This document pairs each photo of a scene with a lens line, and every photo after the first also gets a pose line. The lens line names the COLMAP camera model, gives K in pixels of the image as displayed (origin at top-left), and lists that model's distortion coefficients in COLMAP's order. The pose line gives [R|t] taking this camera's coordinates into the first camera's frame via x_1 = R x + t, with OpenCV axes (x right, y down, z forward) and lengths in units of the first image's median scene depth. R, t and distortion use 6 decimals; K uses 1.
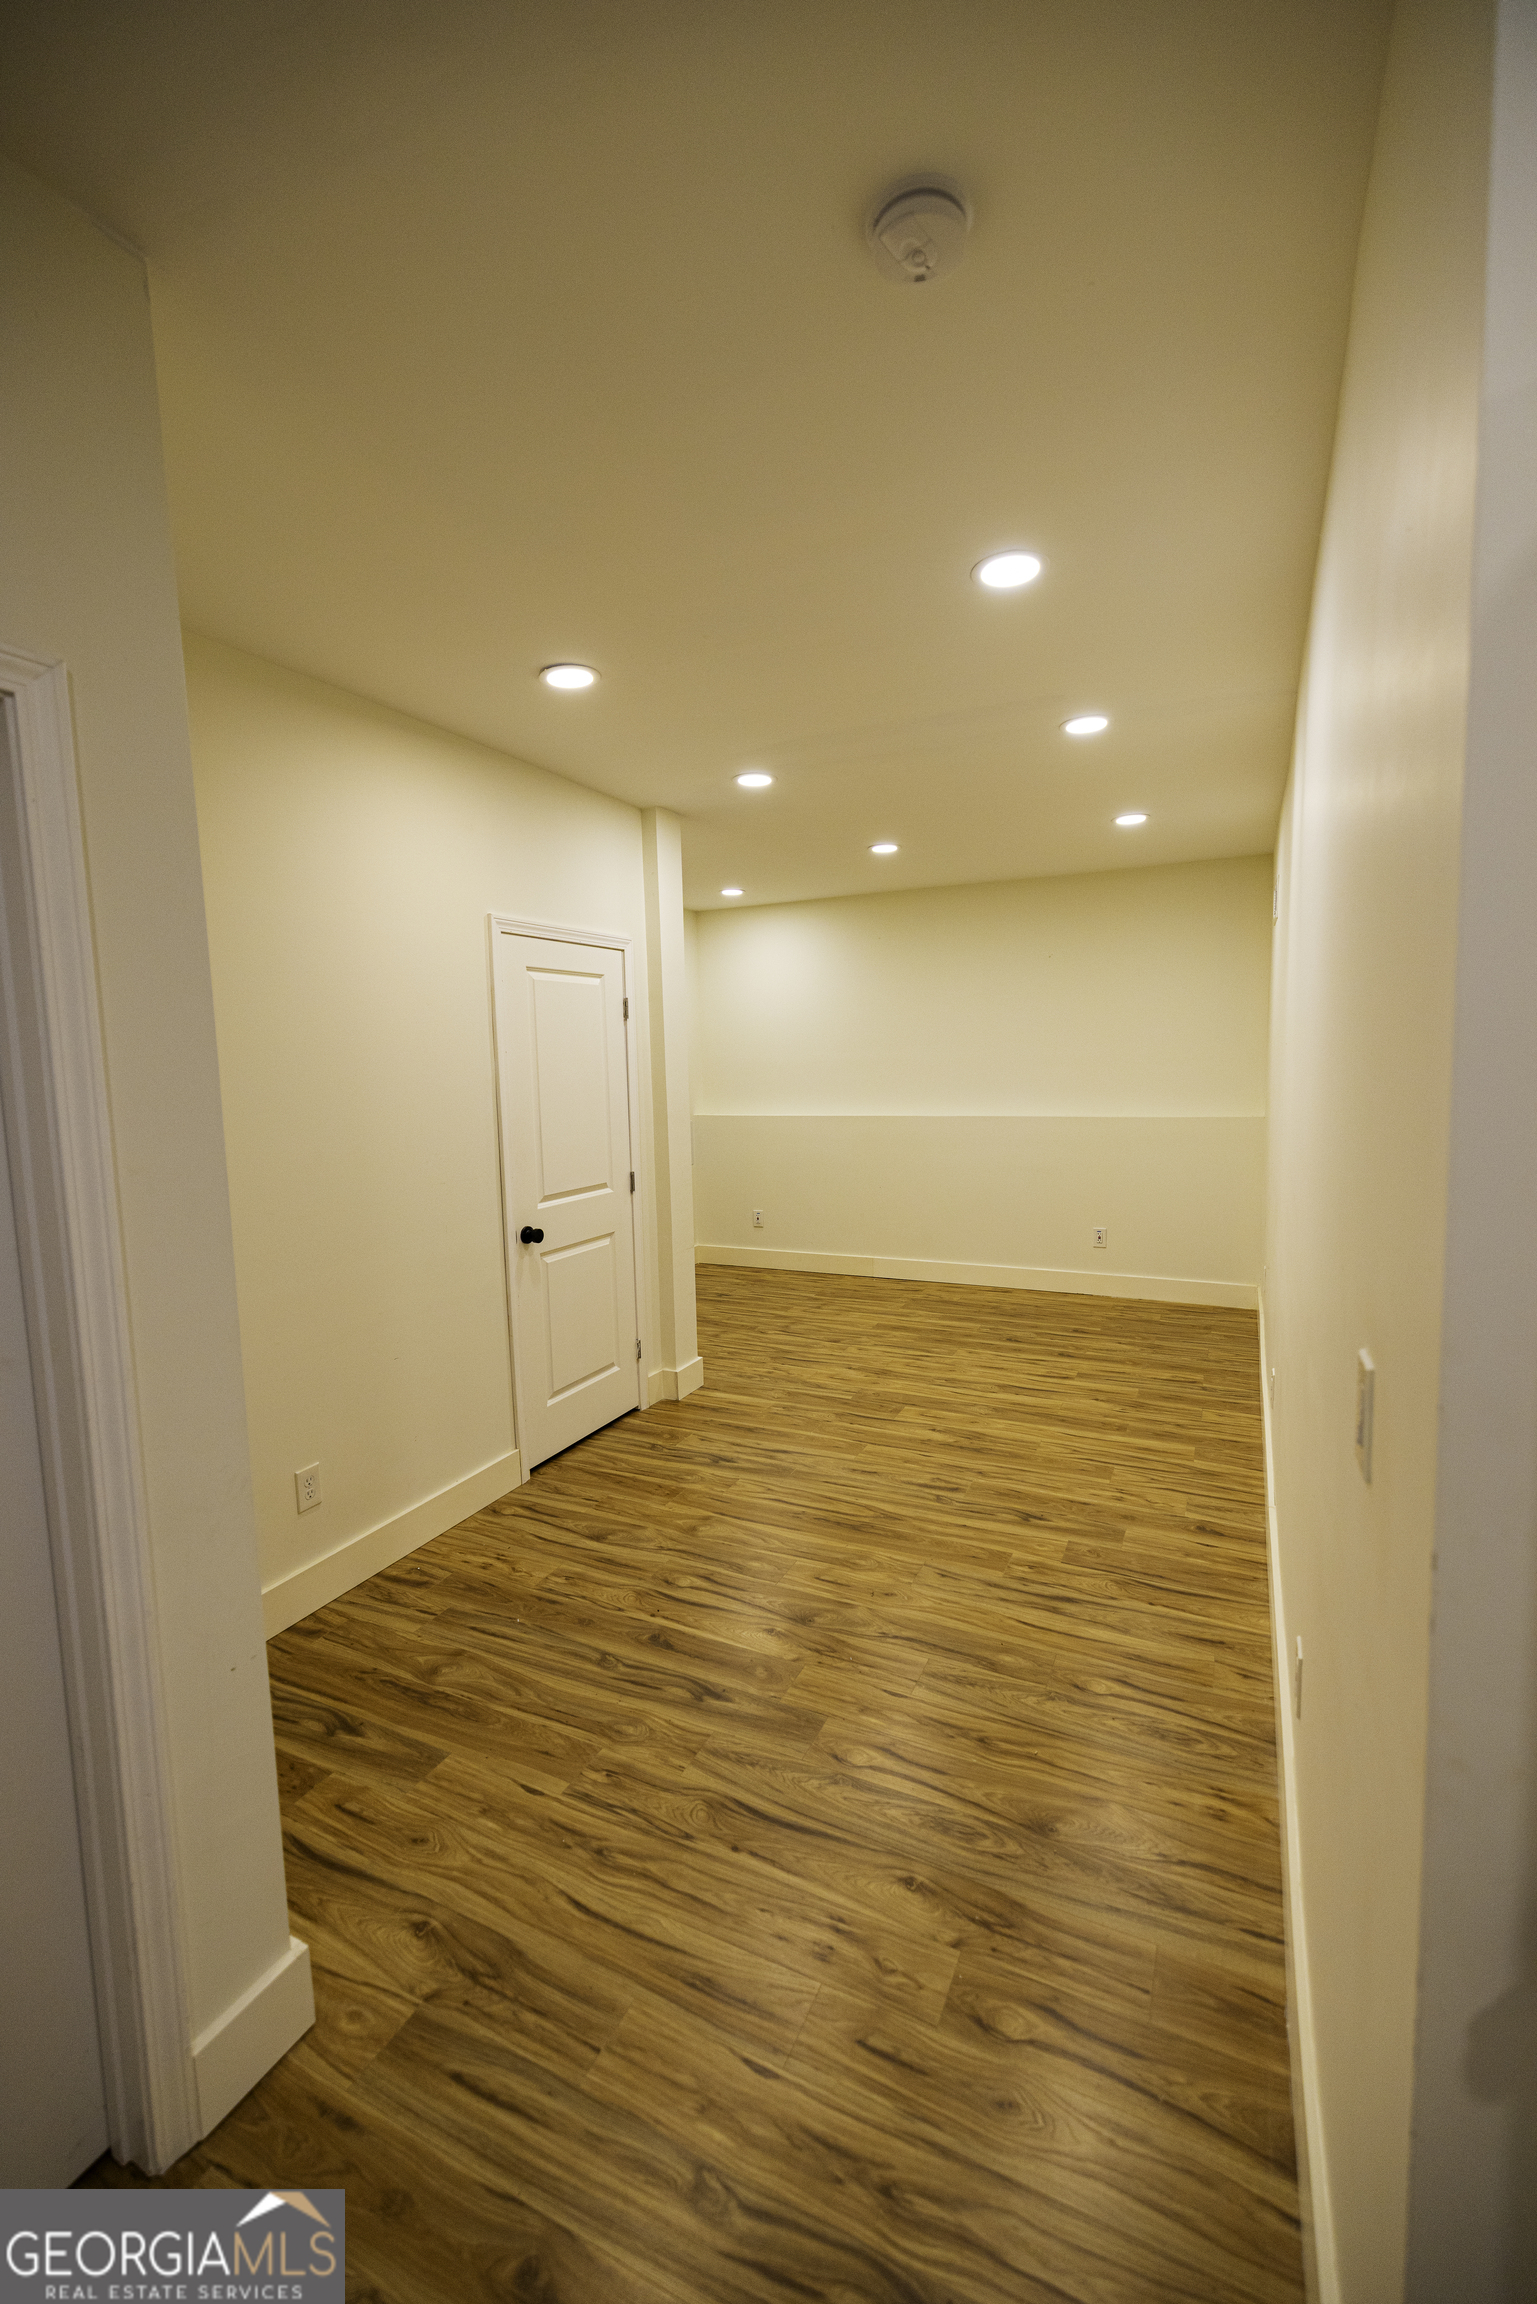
lens RADIAL K [[965.5, 0, 770.8], [0, 965.5, 1150.5], [0, 0, 1]] dist [0.000138, 0.000237]
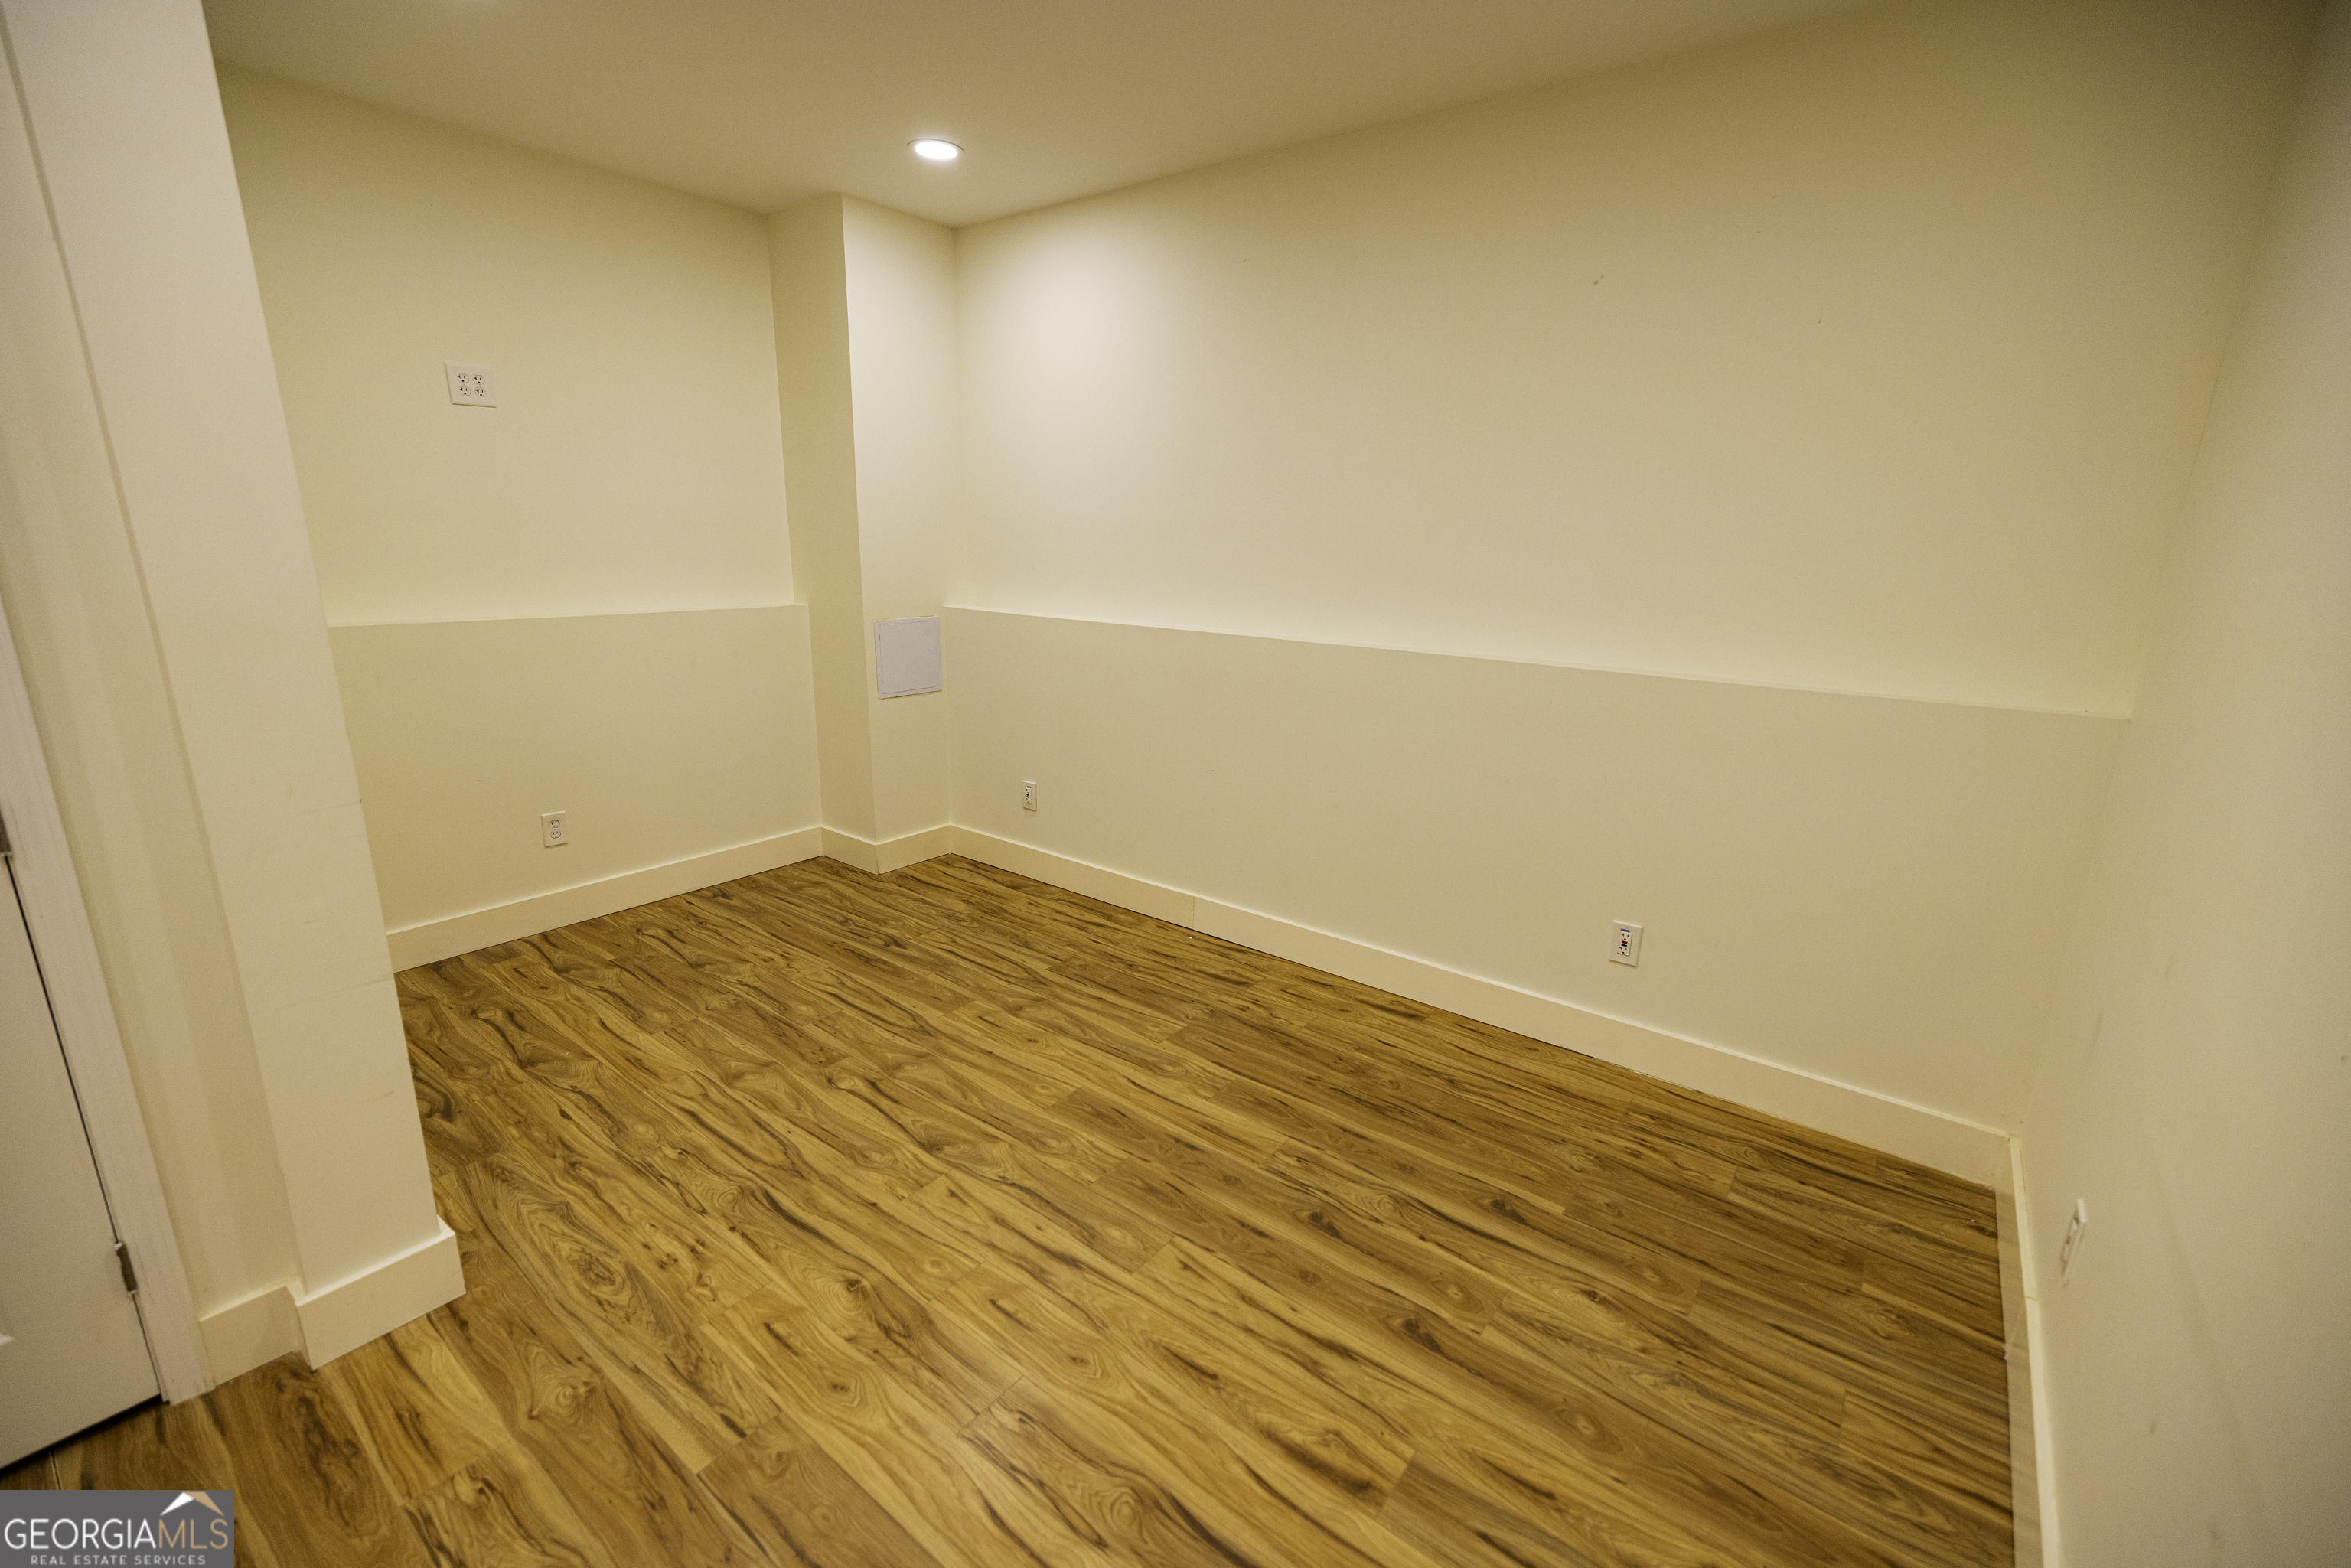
lens RADIAL K [[985.1, 0, 1174.1], [0, 985.1, 787.2], [0, 0, 1]] dist [0.000138, 0.000237]
pose [[0.977750, 0.097653, -0.185658, 0.327748], [-0.067504, 0.984431, 0.162289, -0.065832], [0.198615, -0.146146, 0.969120, 0.803303]]
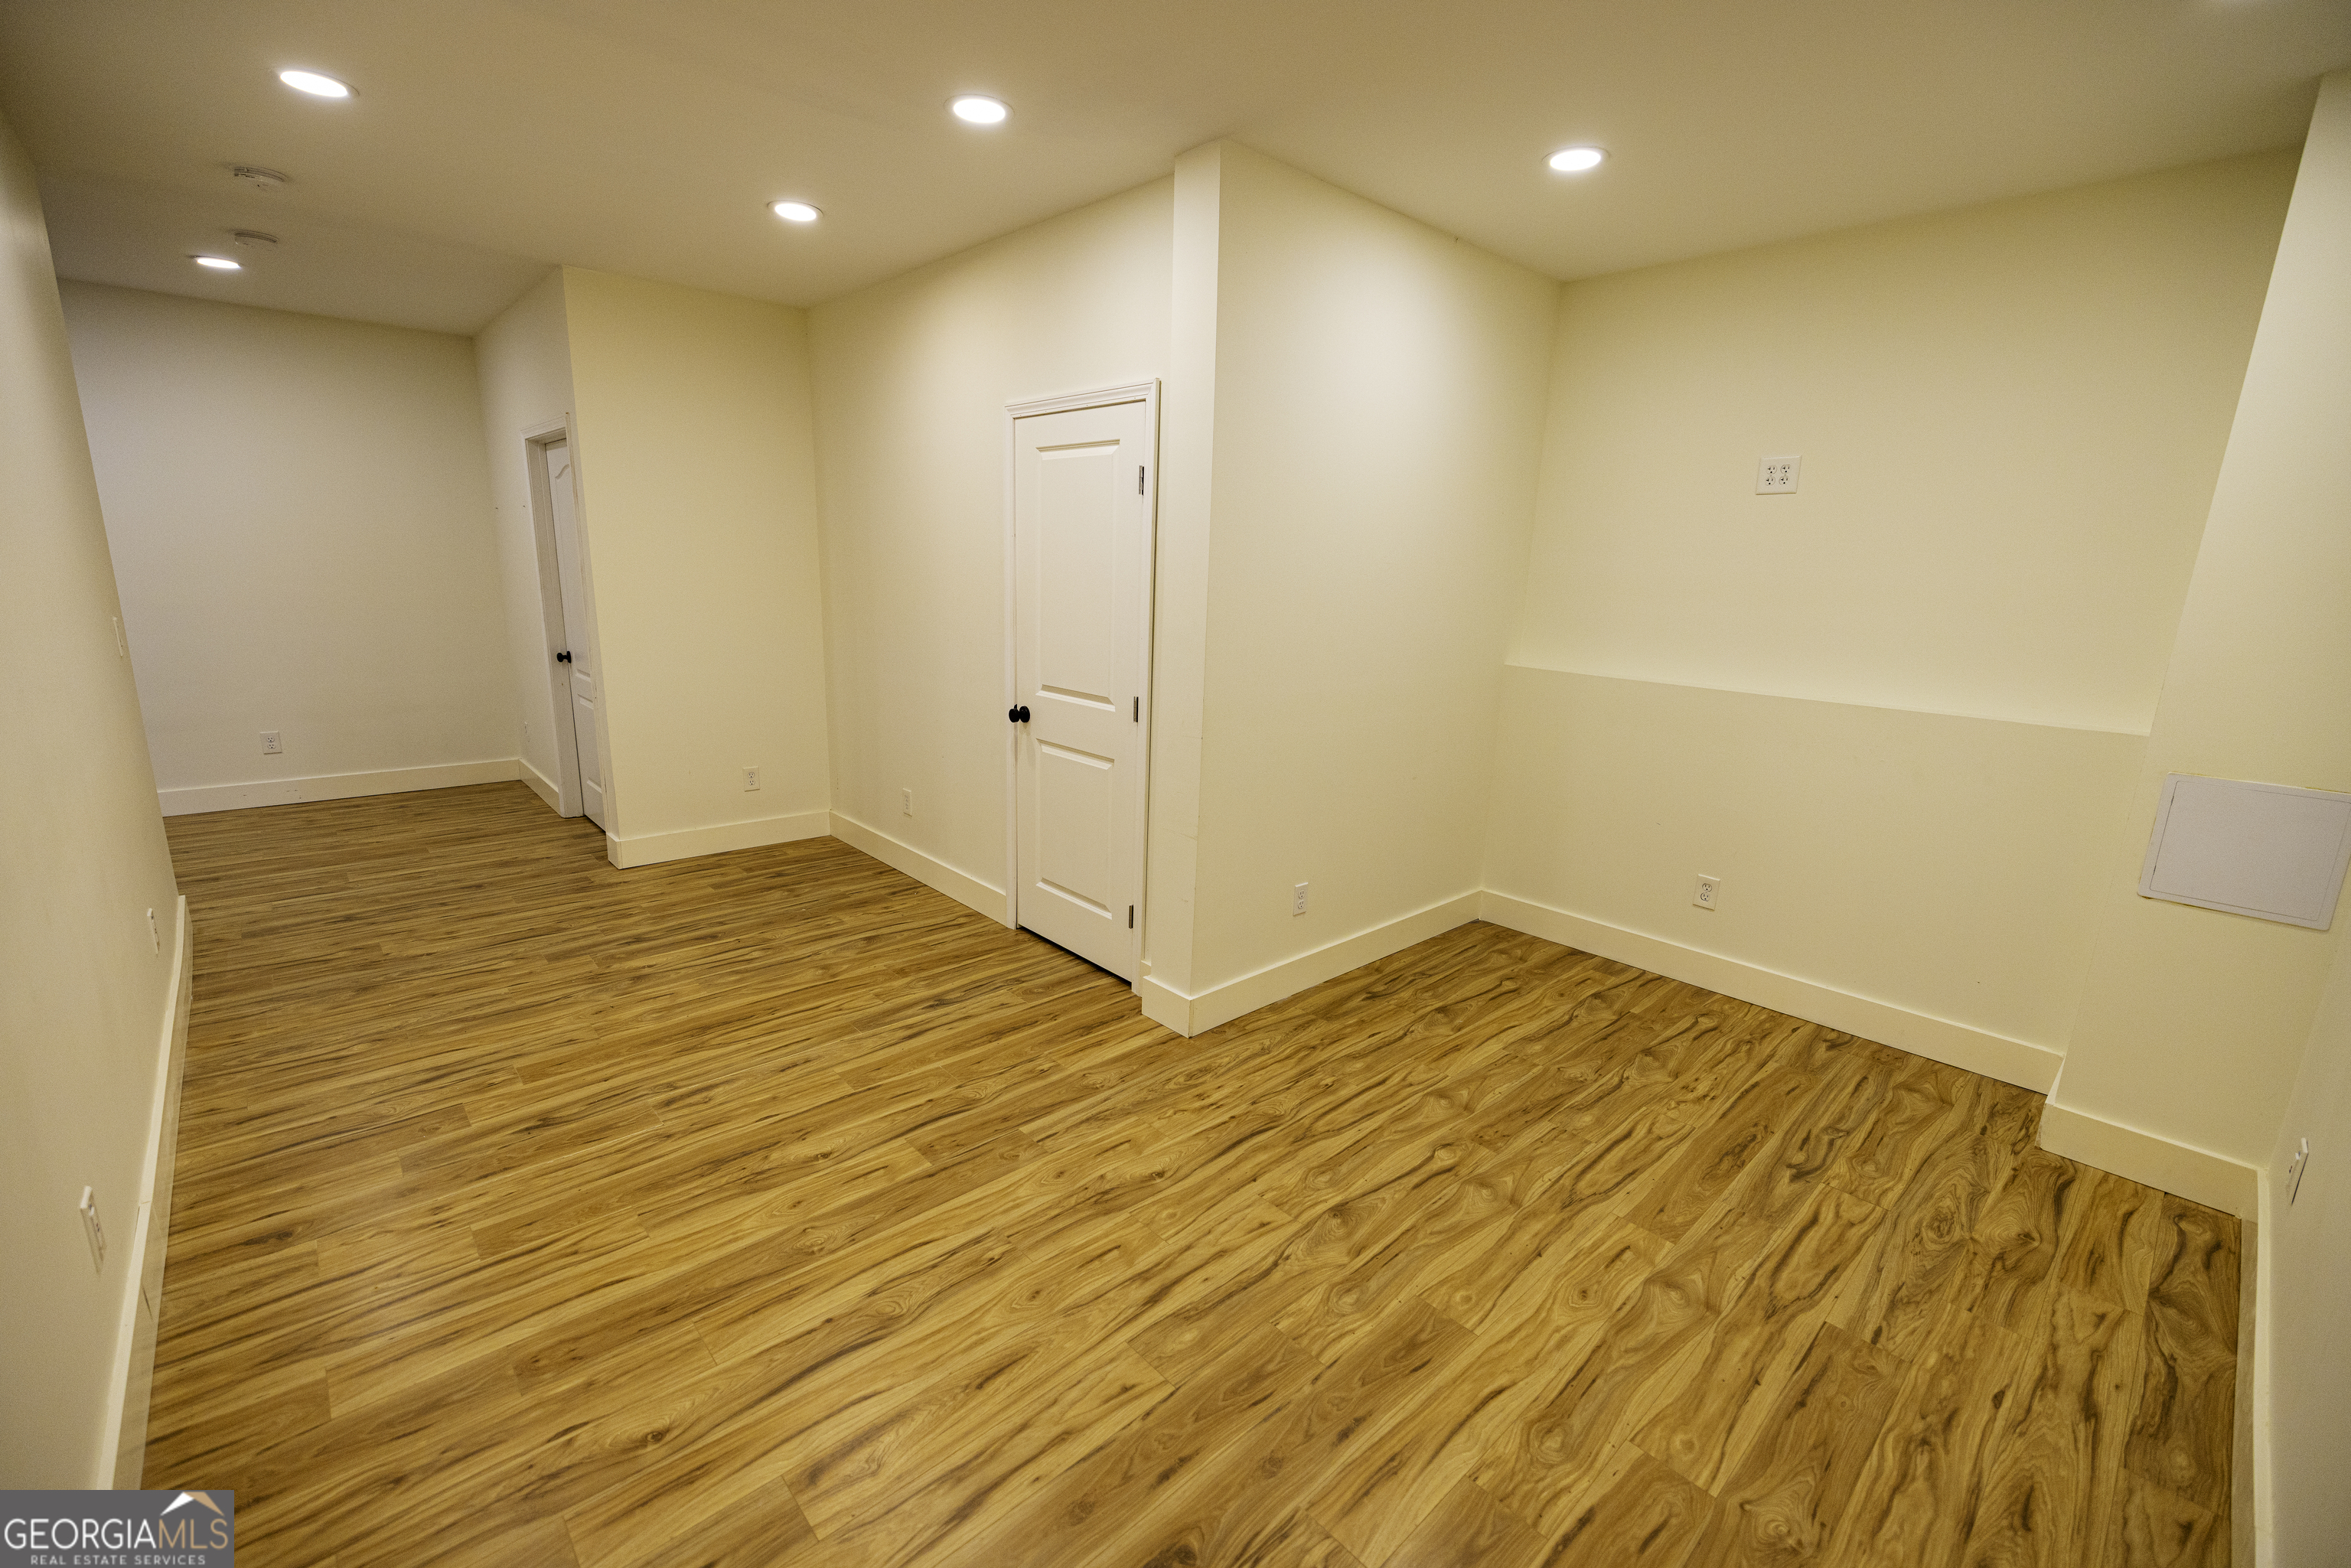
lens RADIAL K [[985.1, 0, 1186.7], [0, 985.1, 788.8], [0, 0, 1]] dist [0.000138, 0.000237]
pose [[-0.361363, 0.225749, -0.904685, 0.614499], [-0.114477, 0.952168, 0.283323, -0.146232], [0.925371, 0.205948, -0.318235, 1.386662]]
